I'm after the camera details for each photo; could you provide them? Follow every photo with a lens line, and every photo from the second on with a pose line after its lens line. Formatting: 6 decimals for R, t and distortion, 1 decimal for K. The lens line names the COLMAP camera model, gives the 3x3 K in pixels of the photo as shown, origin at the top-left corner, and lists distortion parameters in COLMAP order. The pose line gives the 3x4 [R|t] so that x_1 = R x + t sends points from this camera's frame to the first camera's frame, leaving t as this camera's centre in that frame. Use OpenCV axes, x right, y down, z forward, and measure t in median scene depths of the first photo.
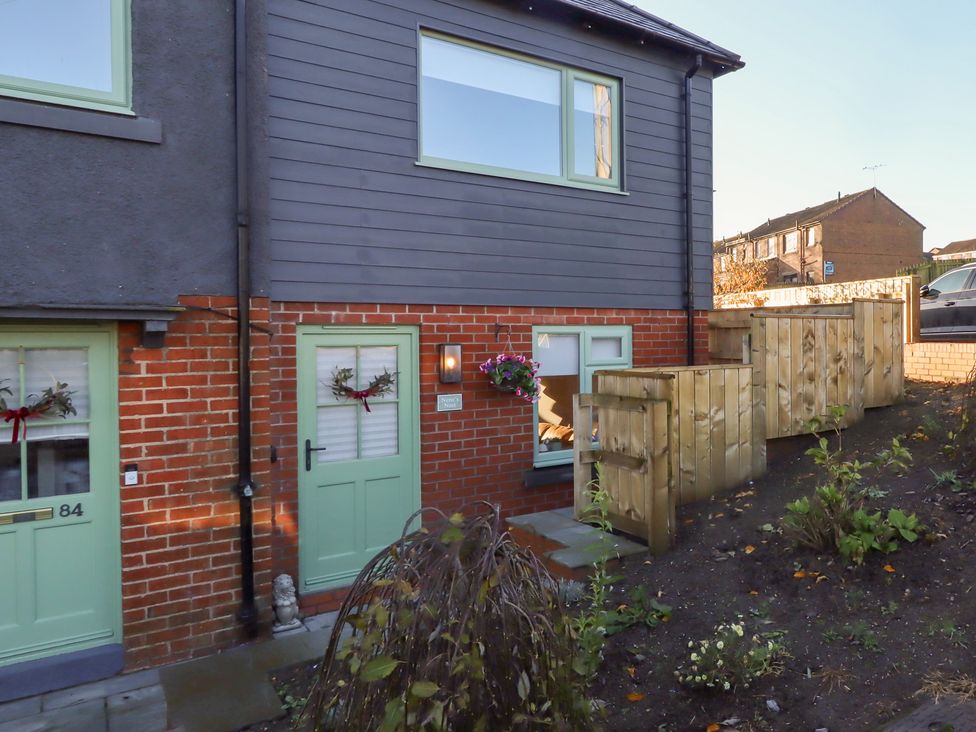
lens RADIAL K [[690.5, 0, 488.0], [0, 690.5, 366.0], [0, 0, 1]] dist [-0.004391, -0.002573]
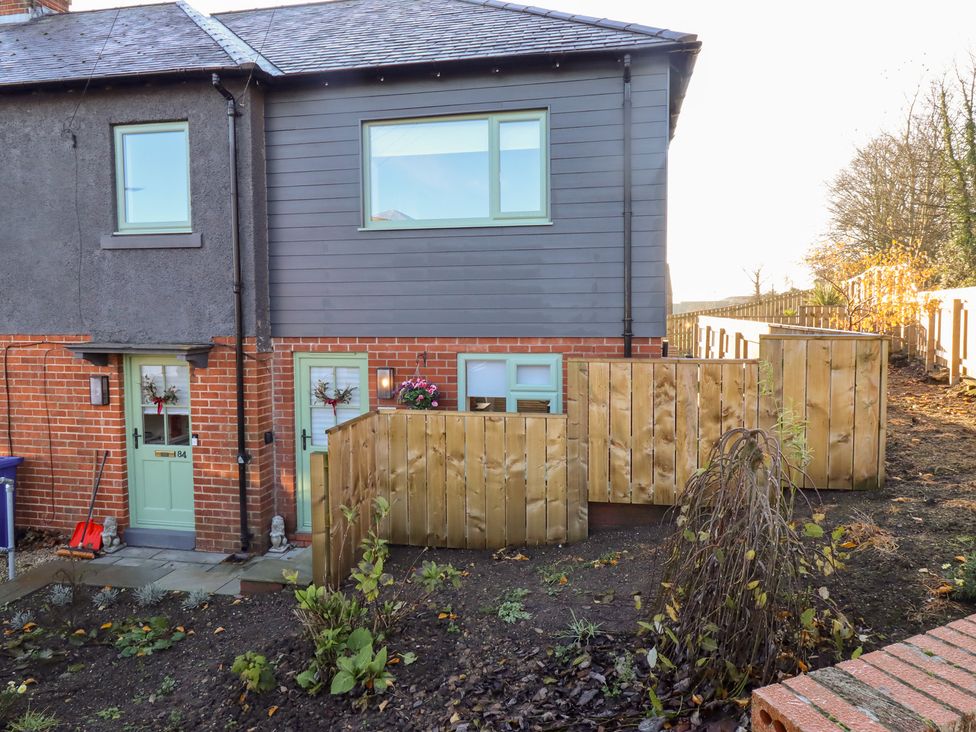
lens RADIAL K [[506.4, 0, 497.0], [0, 506.4, 350.6], [0, 0, 1]] dist [-0.004370, -0.000061]
pose [[0.750665, 0.038589, -0.659555, 0.742487], [-0.013475, 0.998979, 0.043111, -0.111316], [0.660546, -0.023474, 0.750419, 0.457213]]
